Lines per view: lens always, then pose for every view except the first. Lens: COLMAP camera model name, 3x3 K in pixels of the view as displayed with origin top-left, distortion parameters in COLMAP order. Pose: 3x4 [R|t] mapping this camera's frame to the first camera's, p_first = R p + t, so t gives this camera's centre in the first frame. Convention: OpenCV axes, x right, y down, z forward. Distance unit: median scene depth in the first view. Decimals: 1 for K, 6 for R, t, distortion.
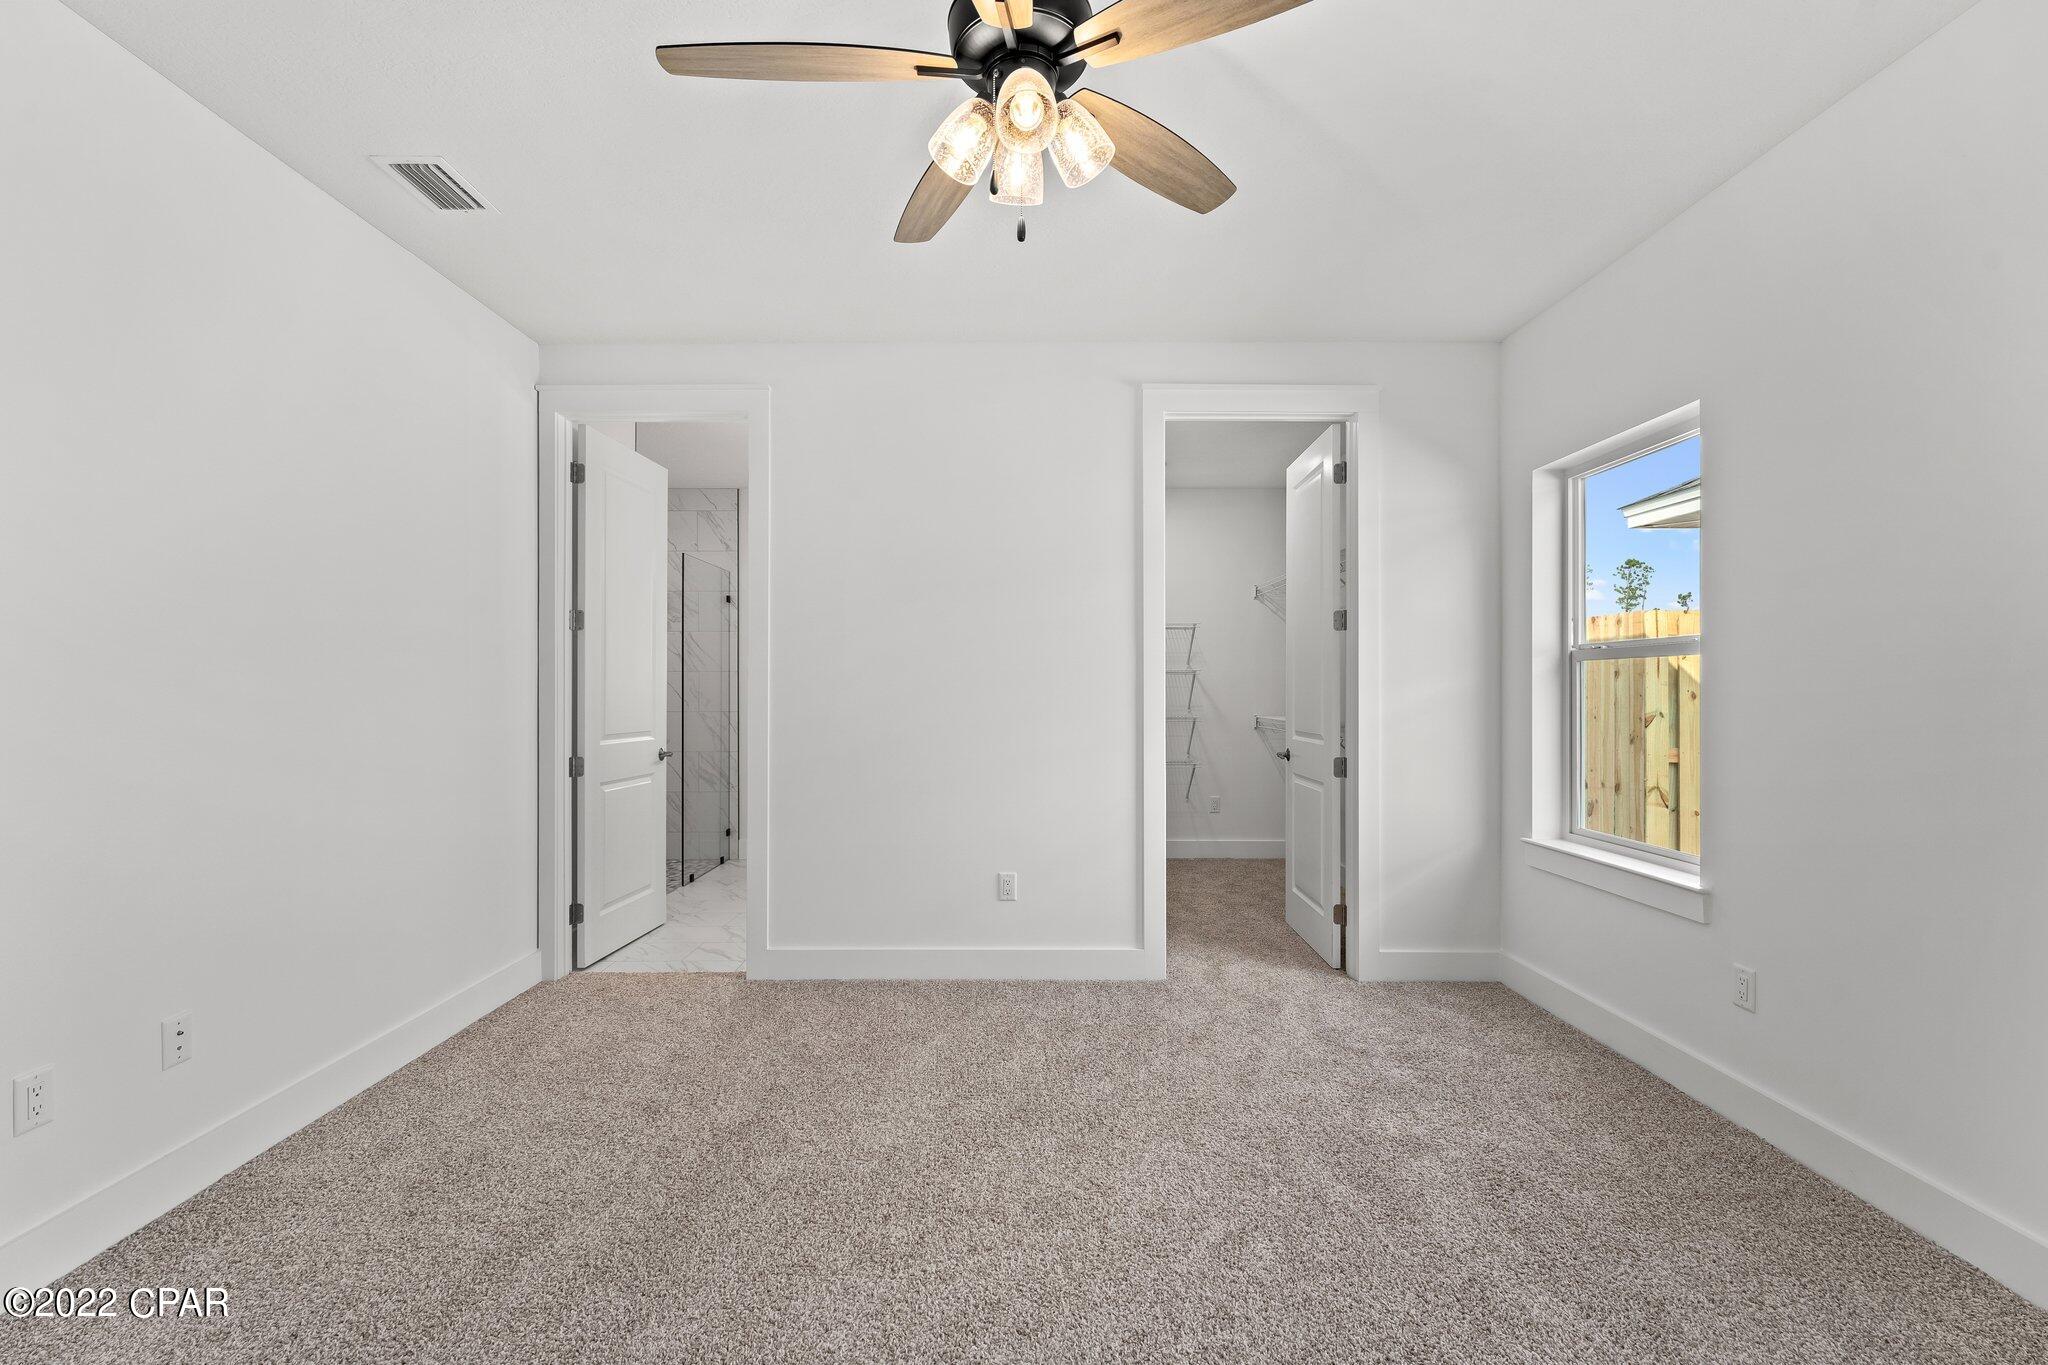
lens RADIAL K [[907.0, 0, 1024.0], [0, 907.0, 682.5], [0, 0, 1]] dist [0.000846, 0.000048]
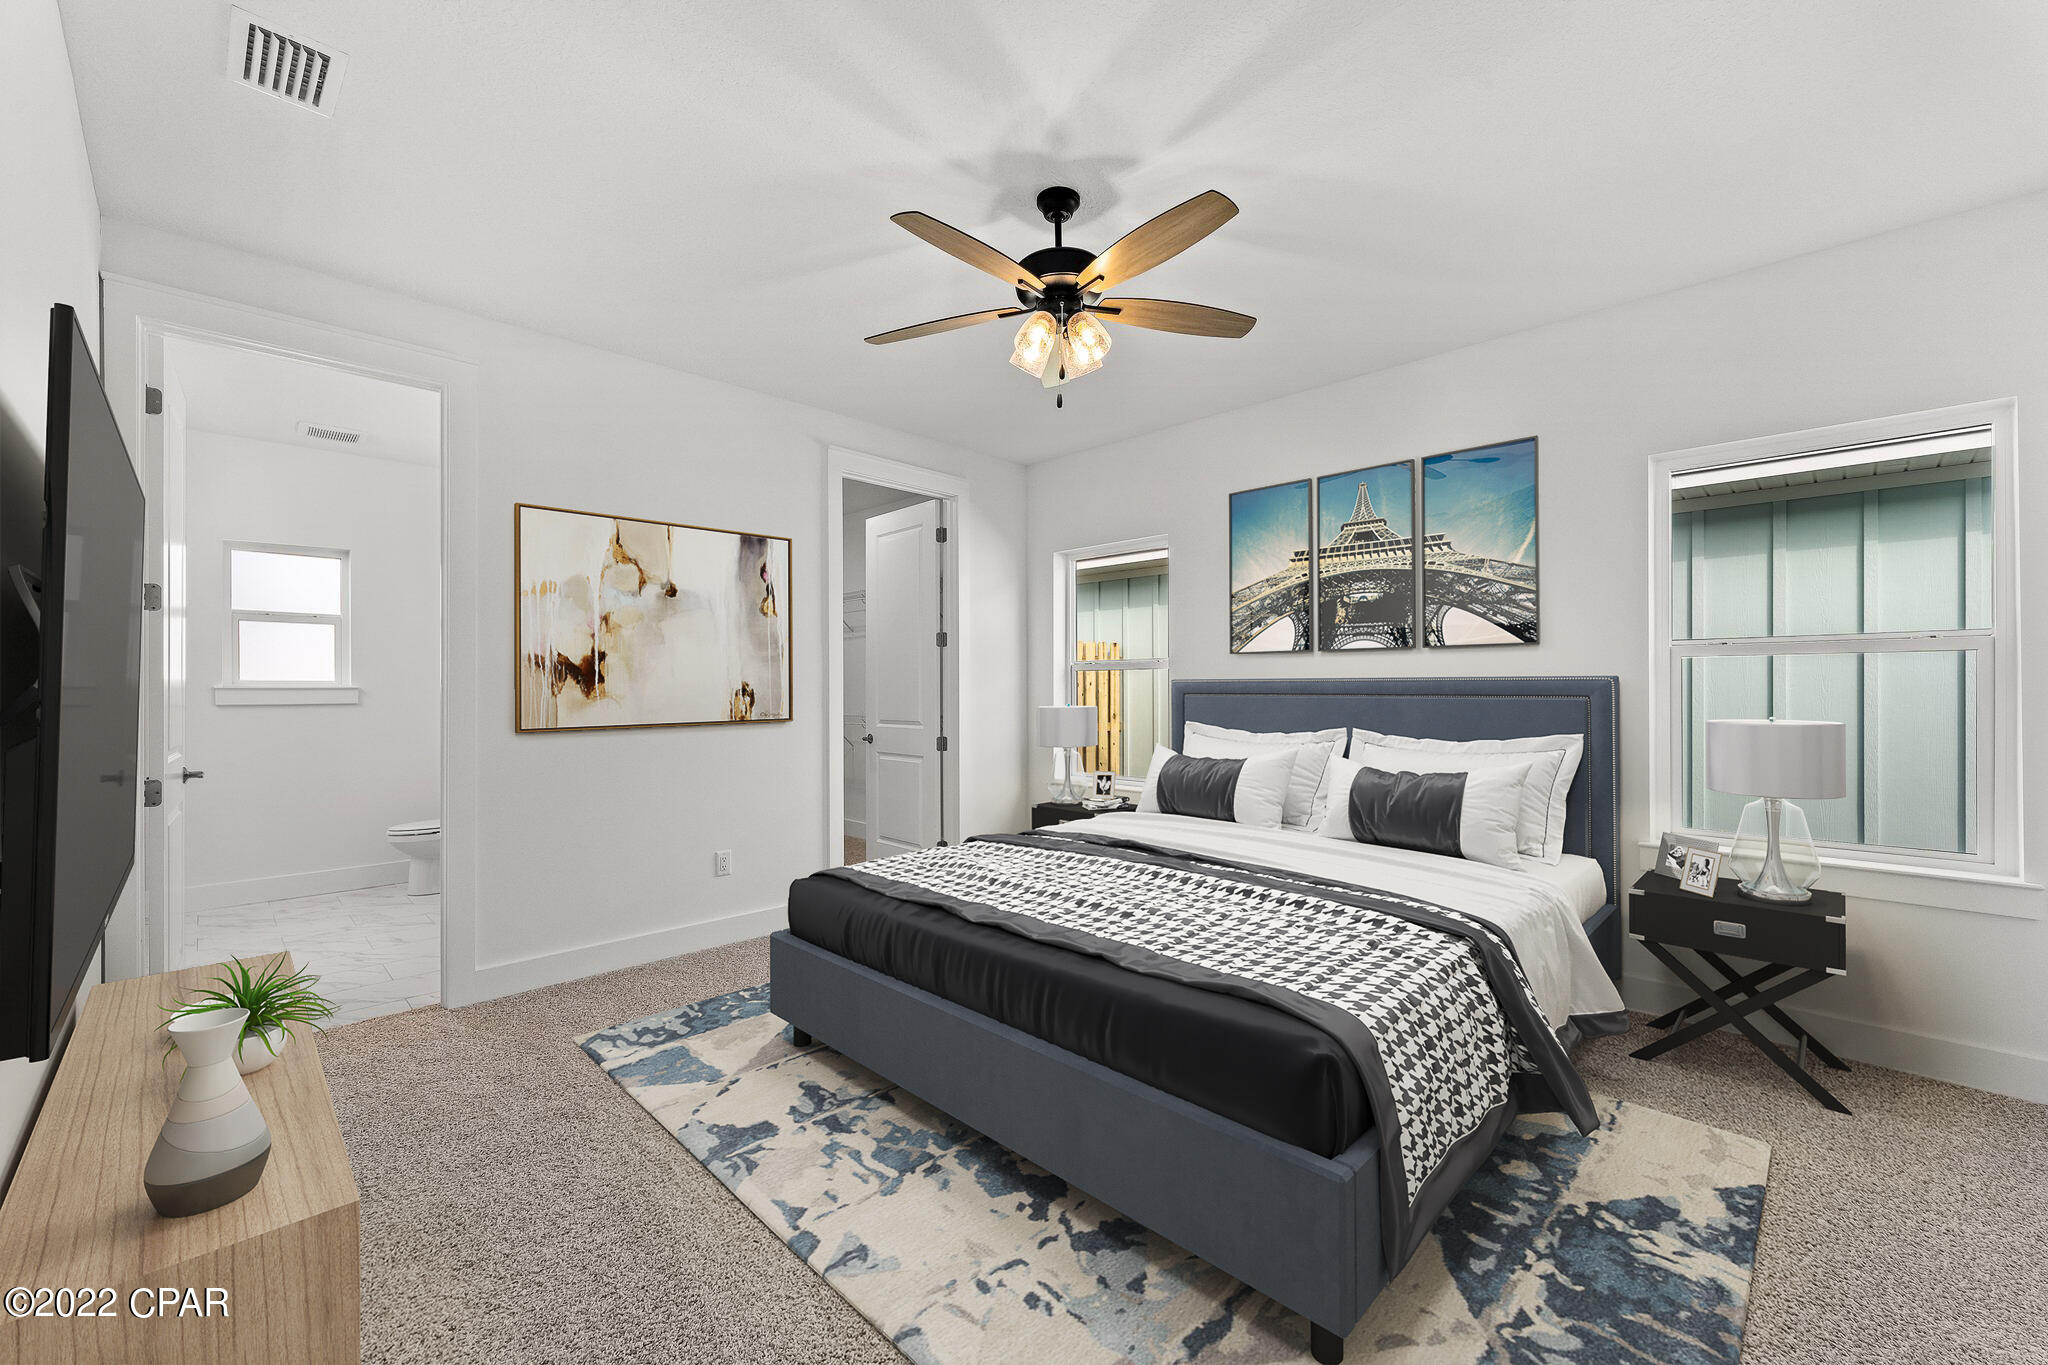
lens RADIAL K [[820.0, 0, 1021.1], [0, 820.0, 689.2], [0, 0, 1]] dist [0.000990, 0.000073]
pose [[0.700145, -0.004001, 0.713989, -0.486981], [-0.001176, 0.999976, 0.006757, -0.000152], [-0.713999, -0.005570, 0.700124, 0.015546]]
